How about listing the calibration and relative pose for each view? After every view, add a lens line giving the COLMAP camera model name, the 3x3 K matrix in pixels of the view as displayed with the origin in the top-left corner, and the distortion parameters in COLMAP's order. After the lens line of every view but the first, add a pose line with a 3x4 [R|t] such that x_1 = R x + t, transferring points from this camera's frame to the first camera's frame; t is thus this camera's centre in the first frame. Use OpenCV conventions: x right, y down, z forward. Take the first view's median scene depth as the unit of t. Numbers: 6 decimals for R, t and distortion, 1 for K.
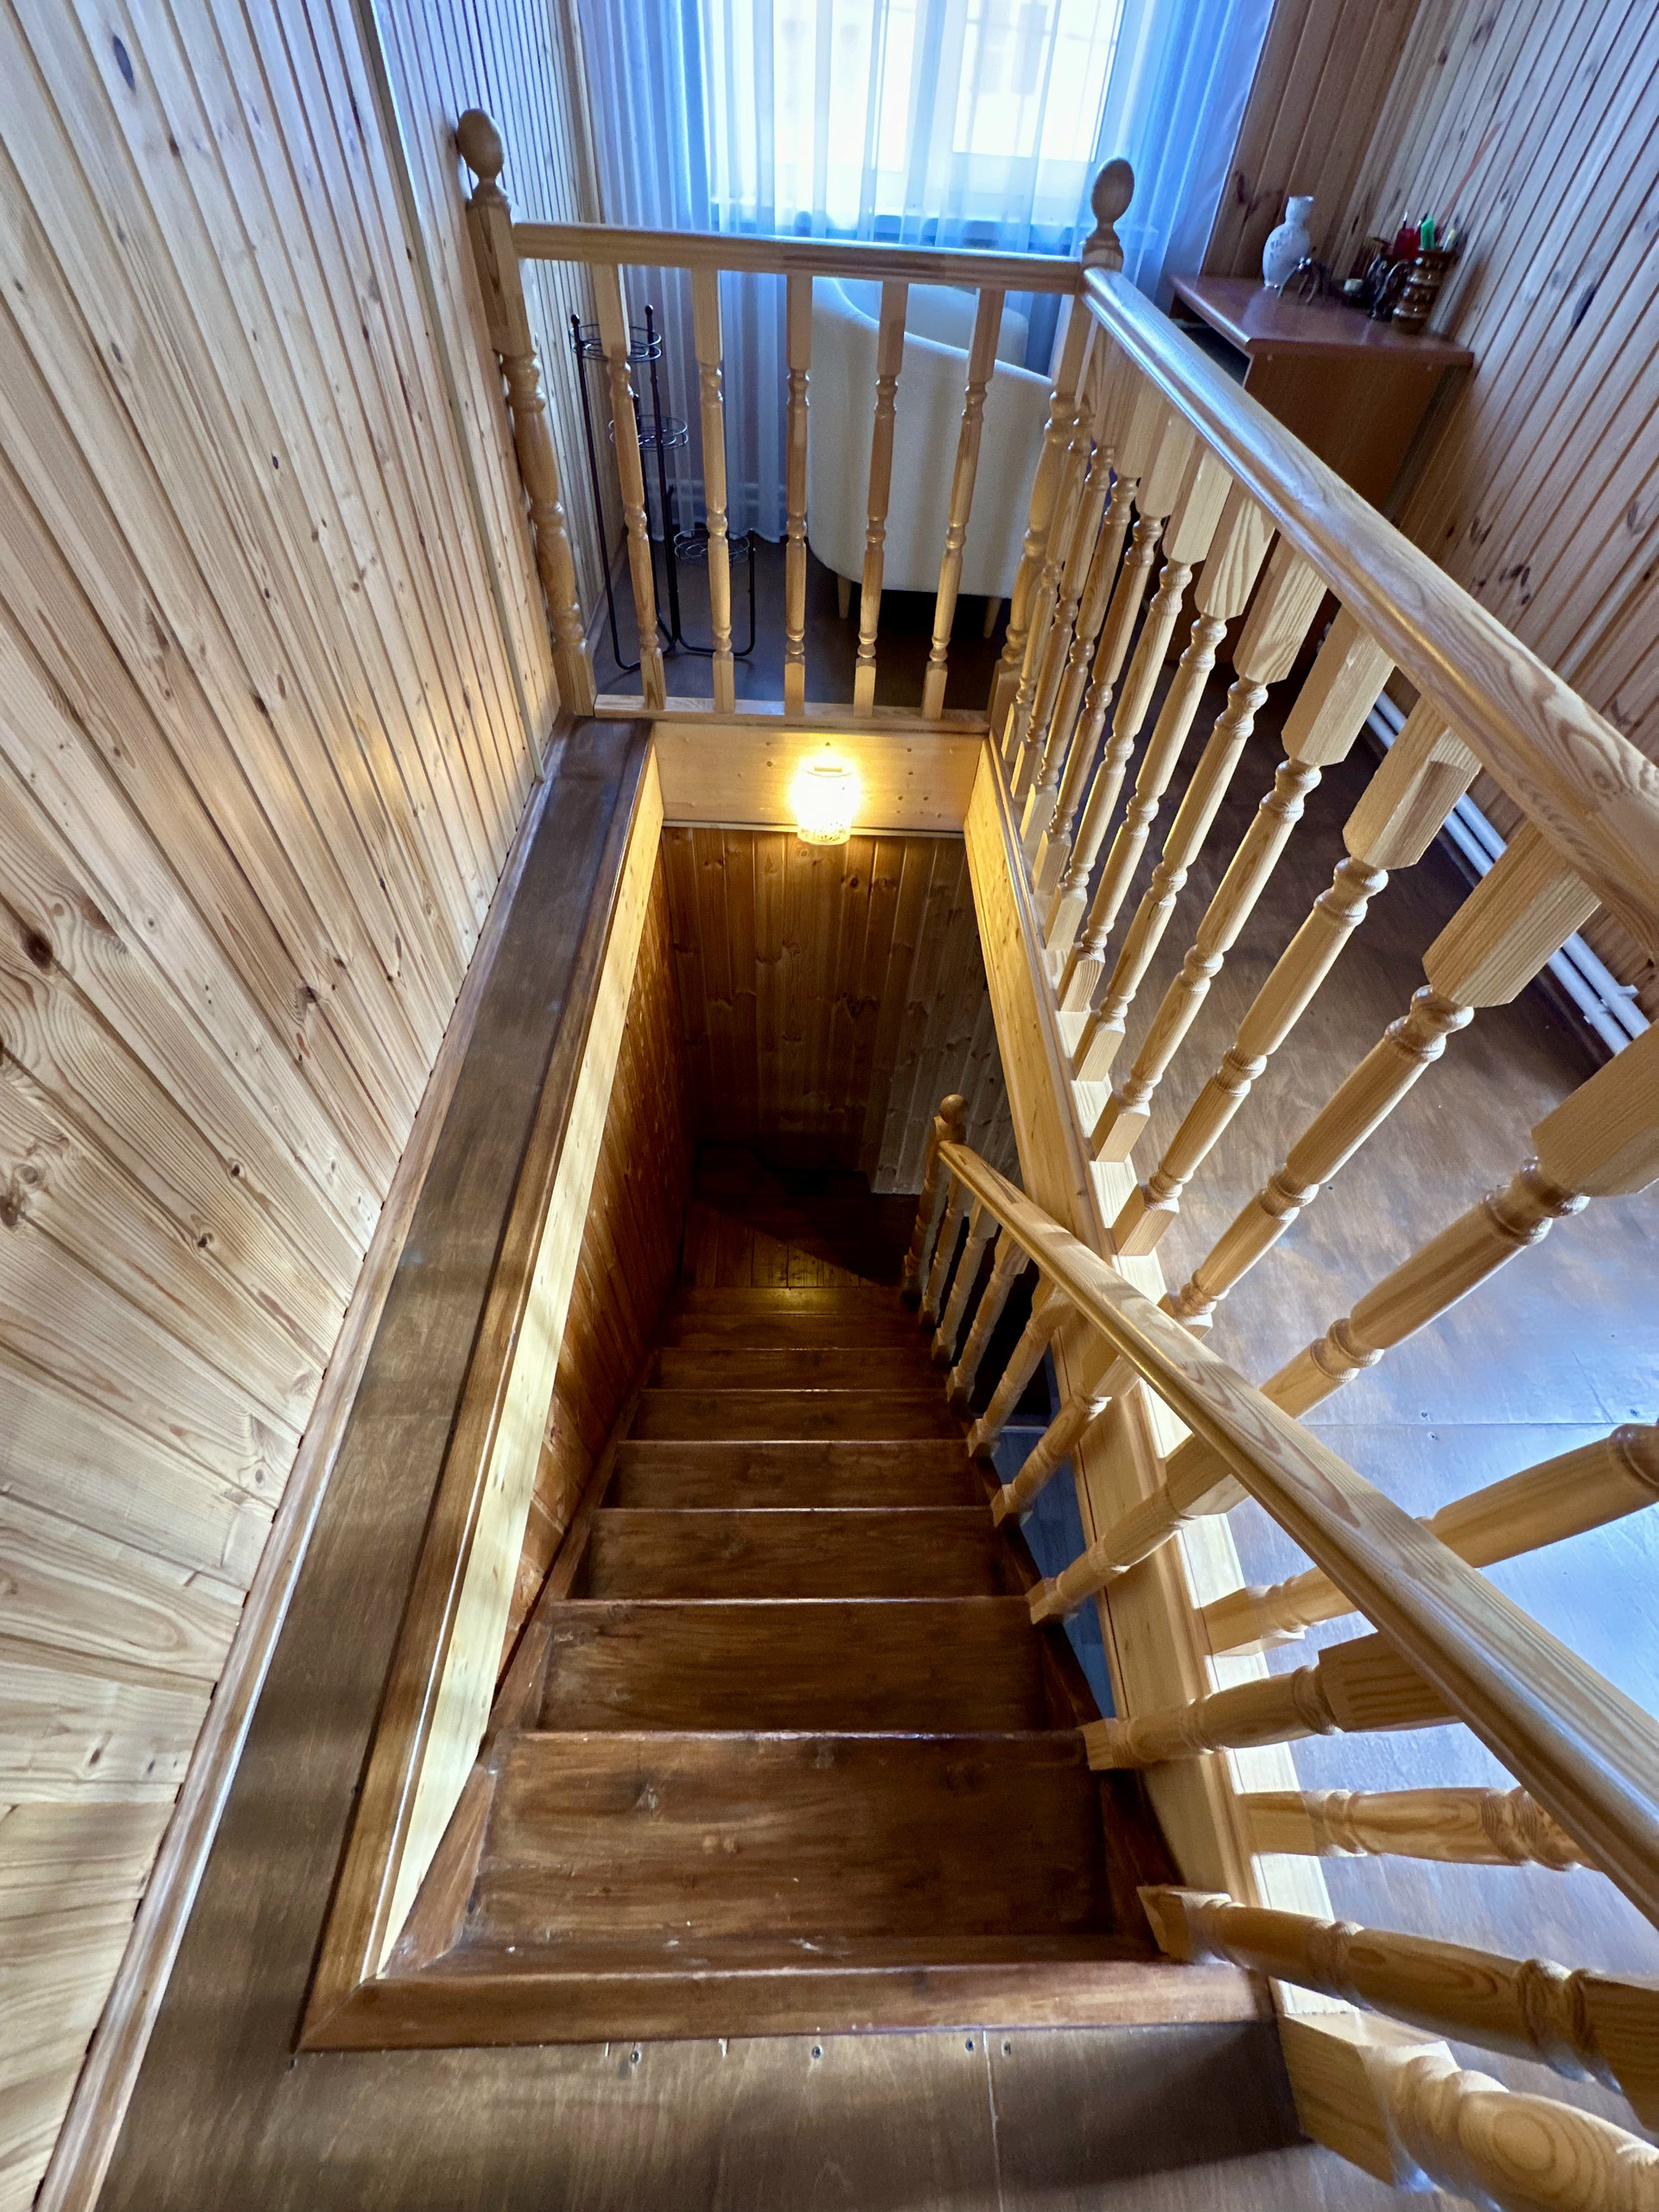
lens RADIAL K [[883.9, 0, 829.5], [0, 883.9, 1106.0], [0, 0, 1]] dist [-0.002455, 0.000371]
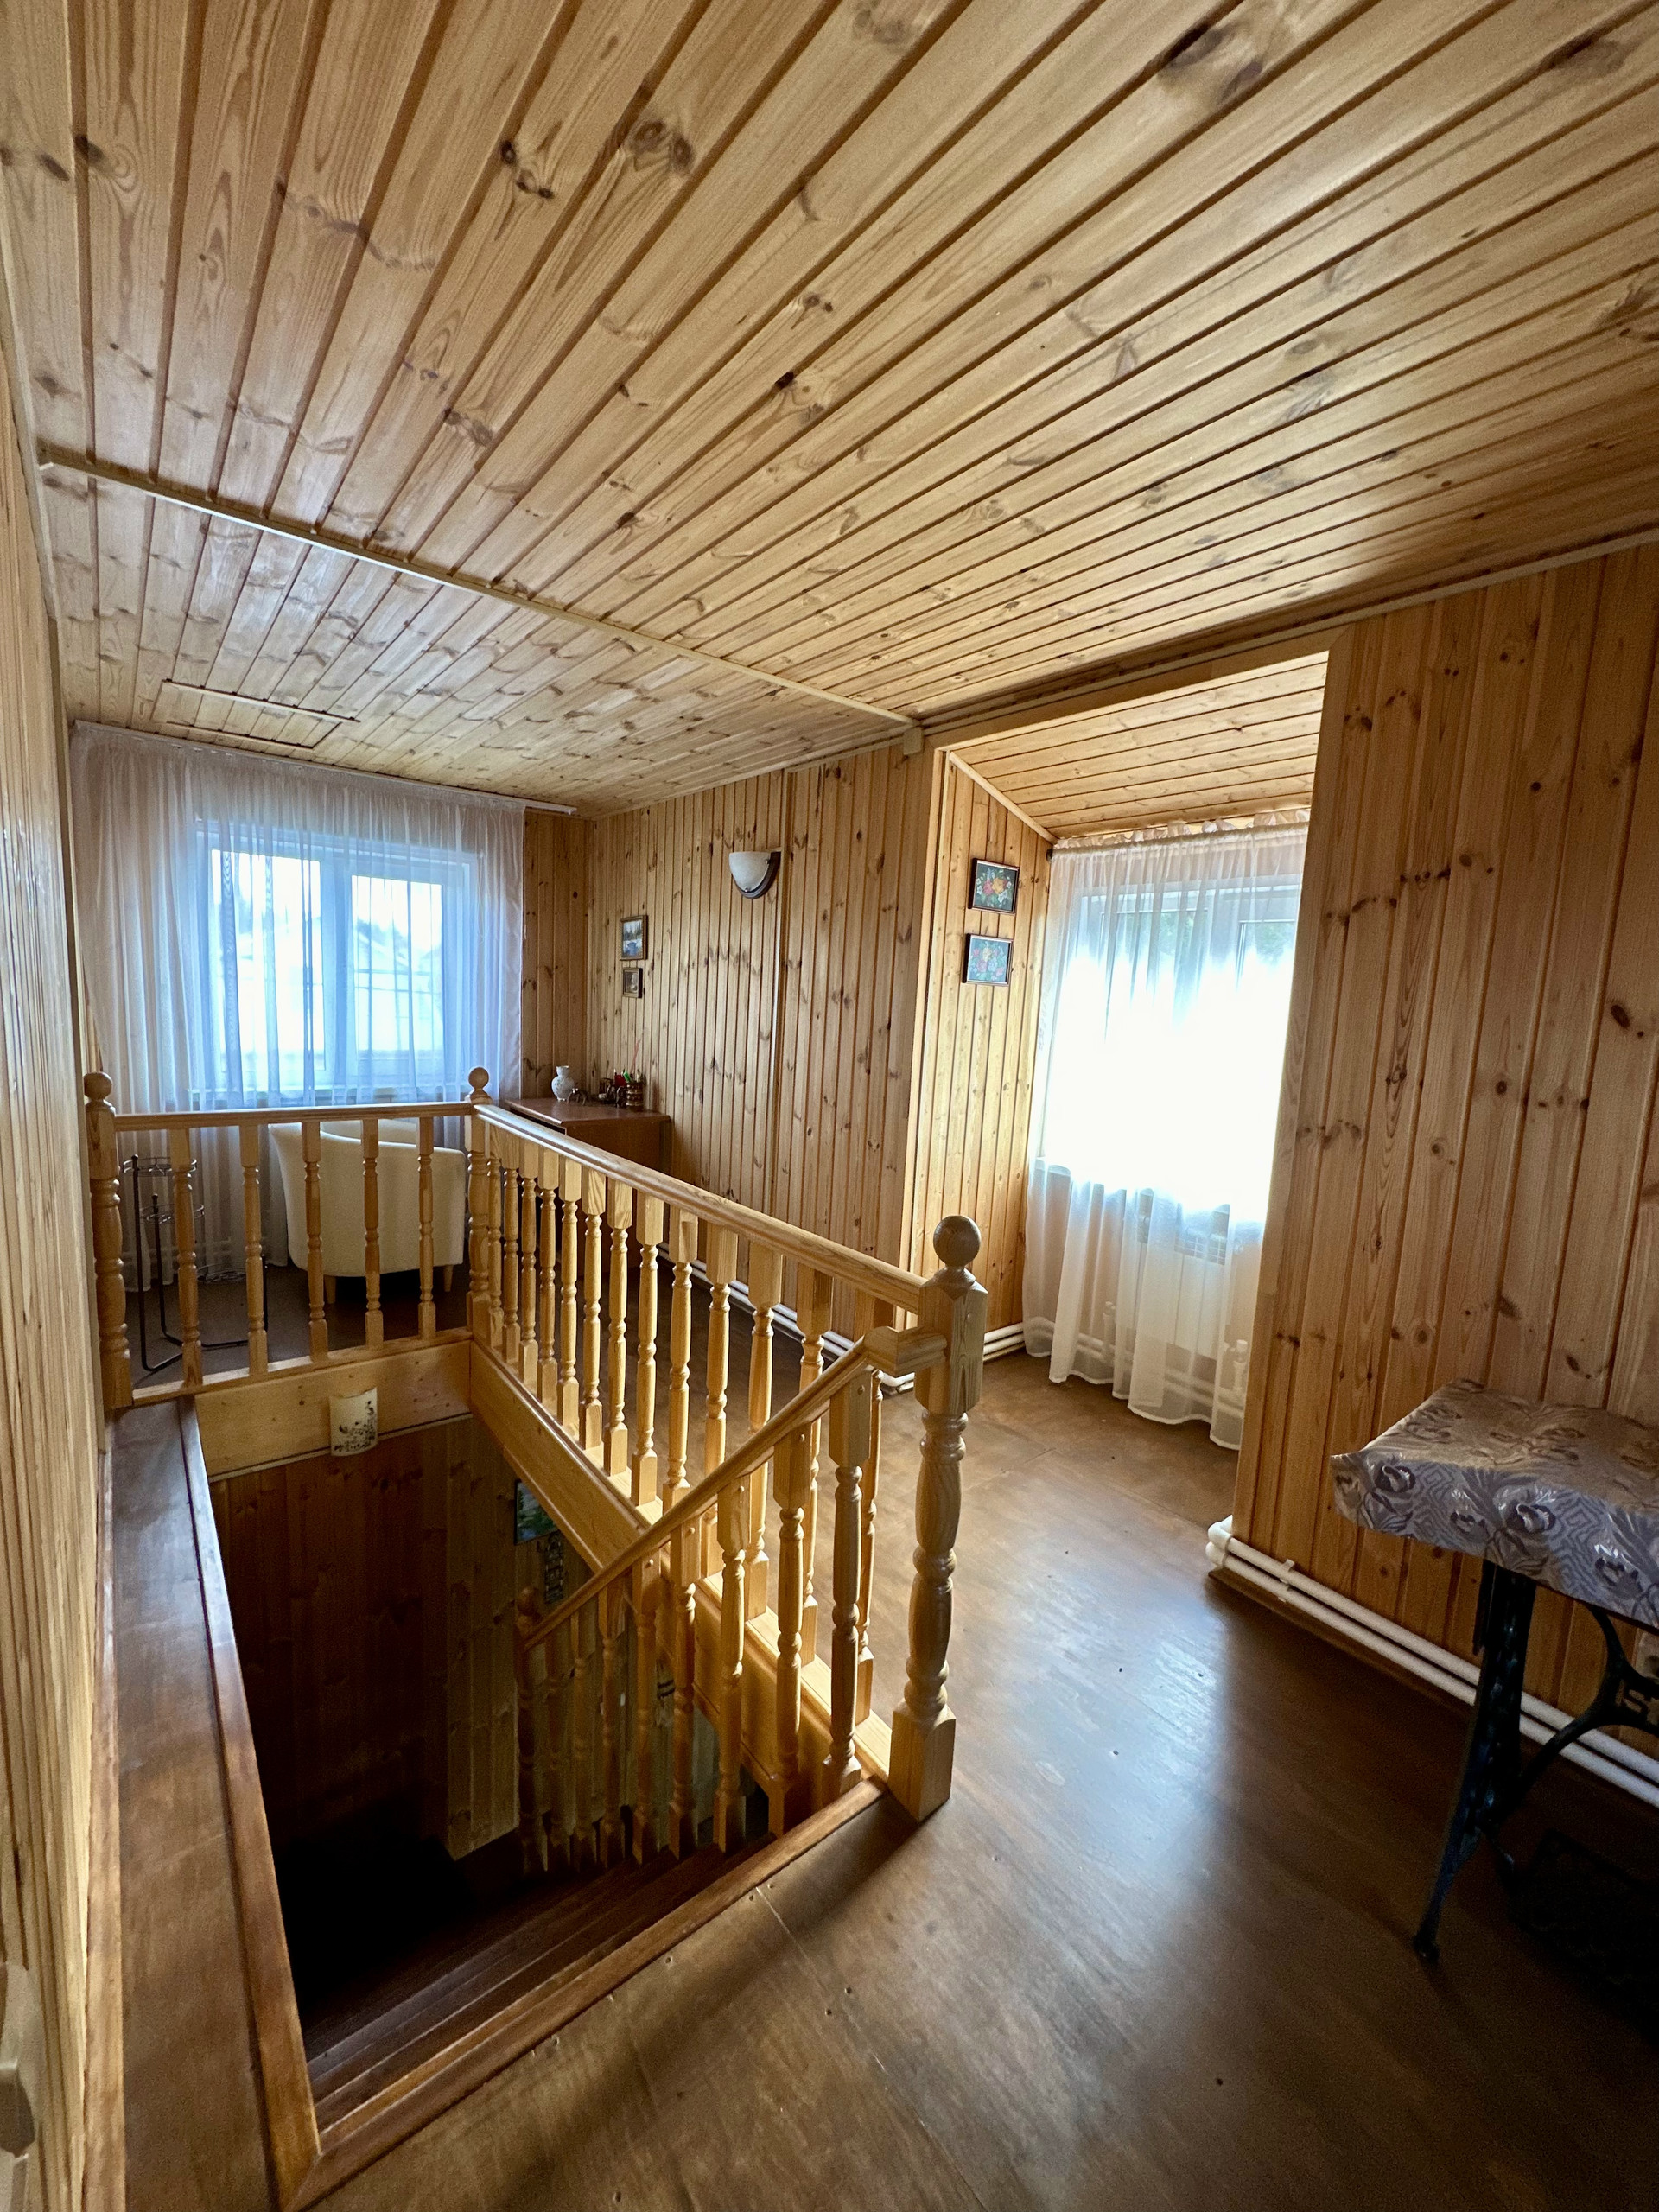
lens RADIAL K [[883.9, 0, 829.5], [0, 883.9, 1106.0], [0, 0, 1]] dist [-0.002455, 0.000371]
pose [[0.787407, -0.092542, 0.609447, -0.238880], [0.477183, 0.717392, -0.507588, 0.369713], [-0.390239, 0.690496, 0.609039, -0.433779]]
